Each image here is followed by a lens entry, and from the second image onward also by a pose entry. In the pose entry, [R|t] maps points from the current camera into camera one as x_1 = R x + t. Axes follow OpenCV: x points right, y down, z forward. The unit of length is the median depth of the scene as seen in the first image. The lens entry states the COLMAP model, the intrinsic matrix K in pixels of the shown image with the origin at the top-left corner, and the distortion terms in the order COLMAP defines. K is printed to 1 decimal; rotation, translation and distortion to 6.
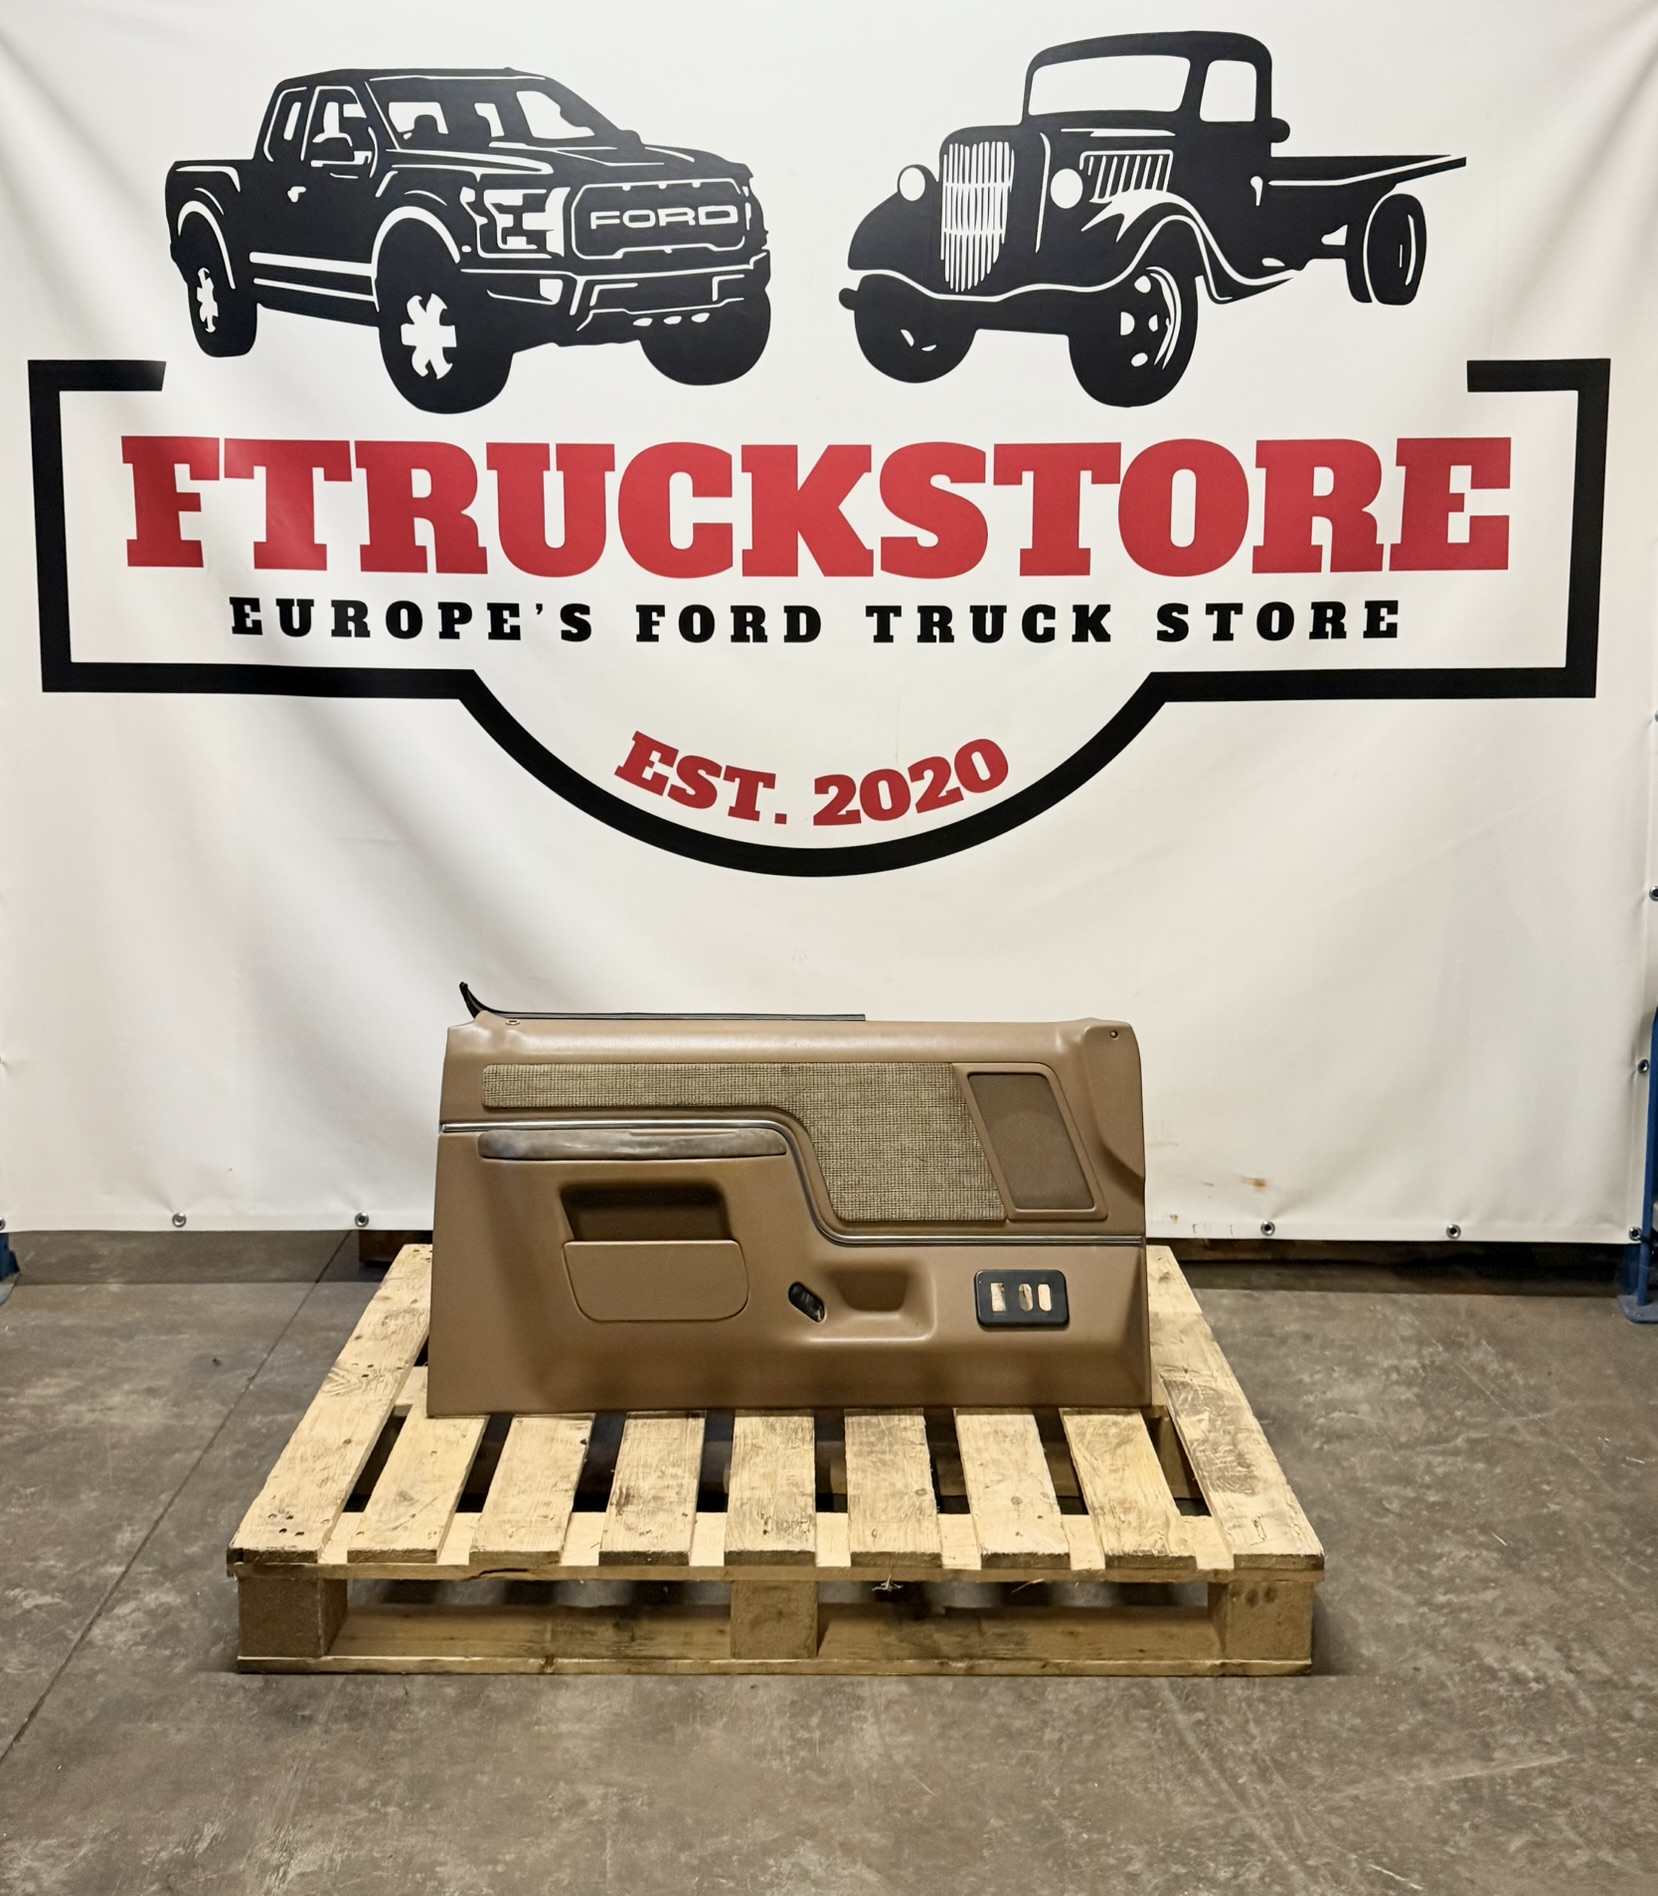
lens RADIAL K [[1981.6, 0, 798.8], [0, 1981.6, 766.4], [0, 0, 1]] dist [0.086093, -0.134134]
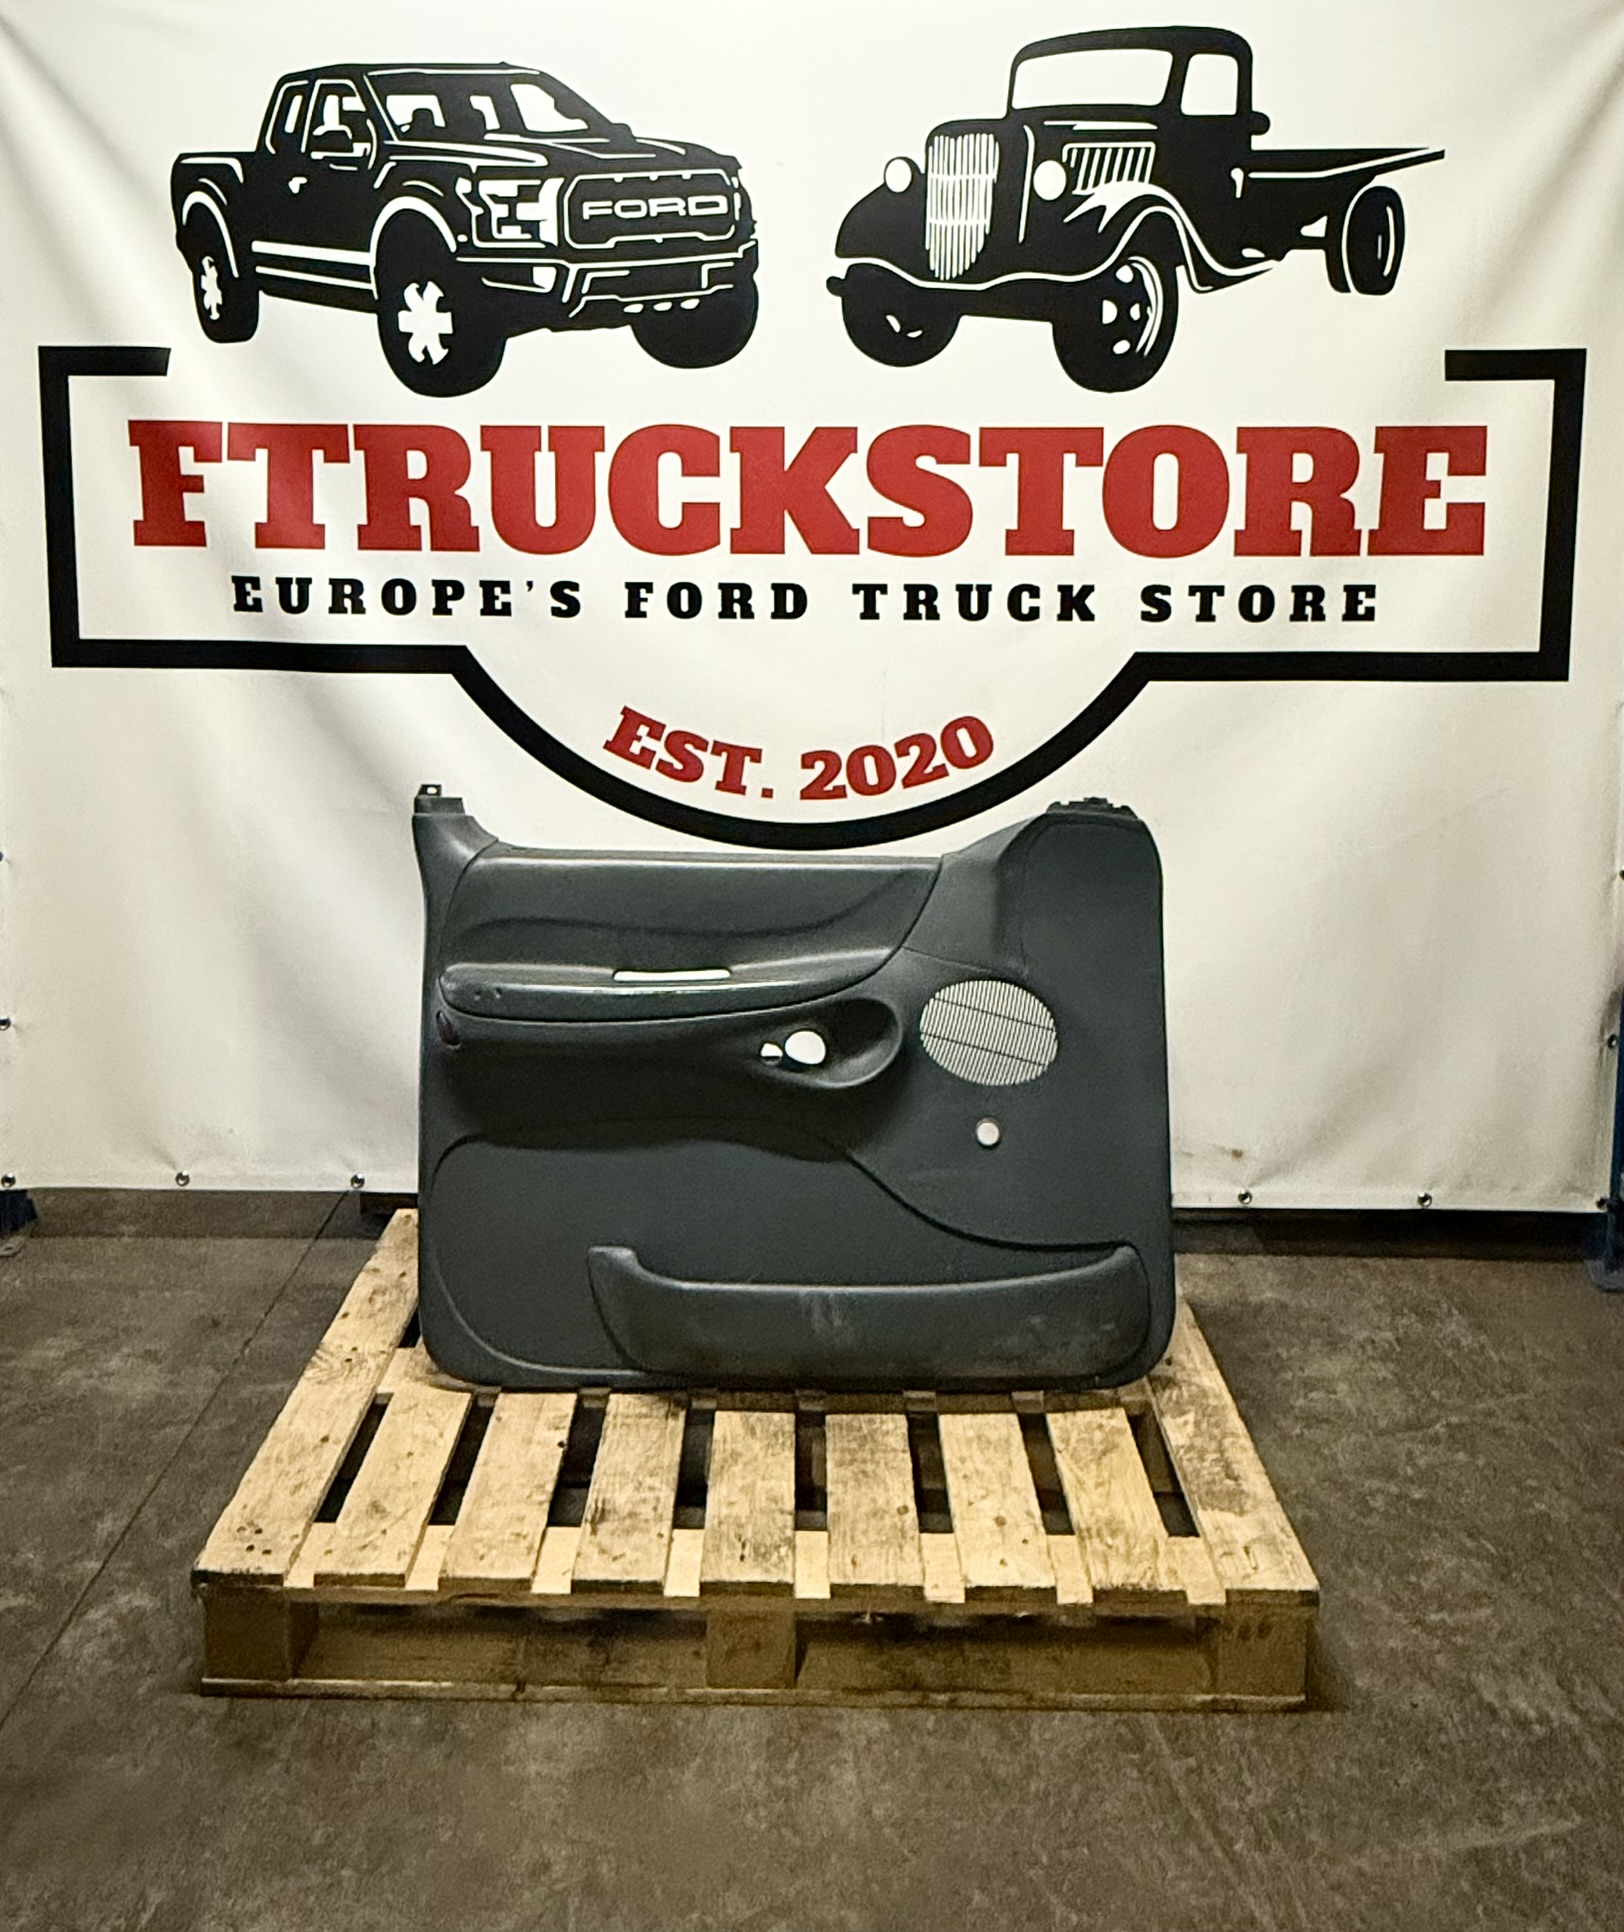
lens RADIAL K [[1631.8, 0, 782.5], [0, 1631.8, 649.1], [0, 0, 1]] dist [-0.003103, 0.006472]
pose [[0.999915, 0.003547, -0.012511, 0.011058], [-0.003621, 0.999976, -0.005883, -0.053985], [0.012490, 0.005928, 0.999904, 0.203550]]
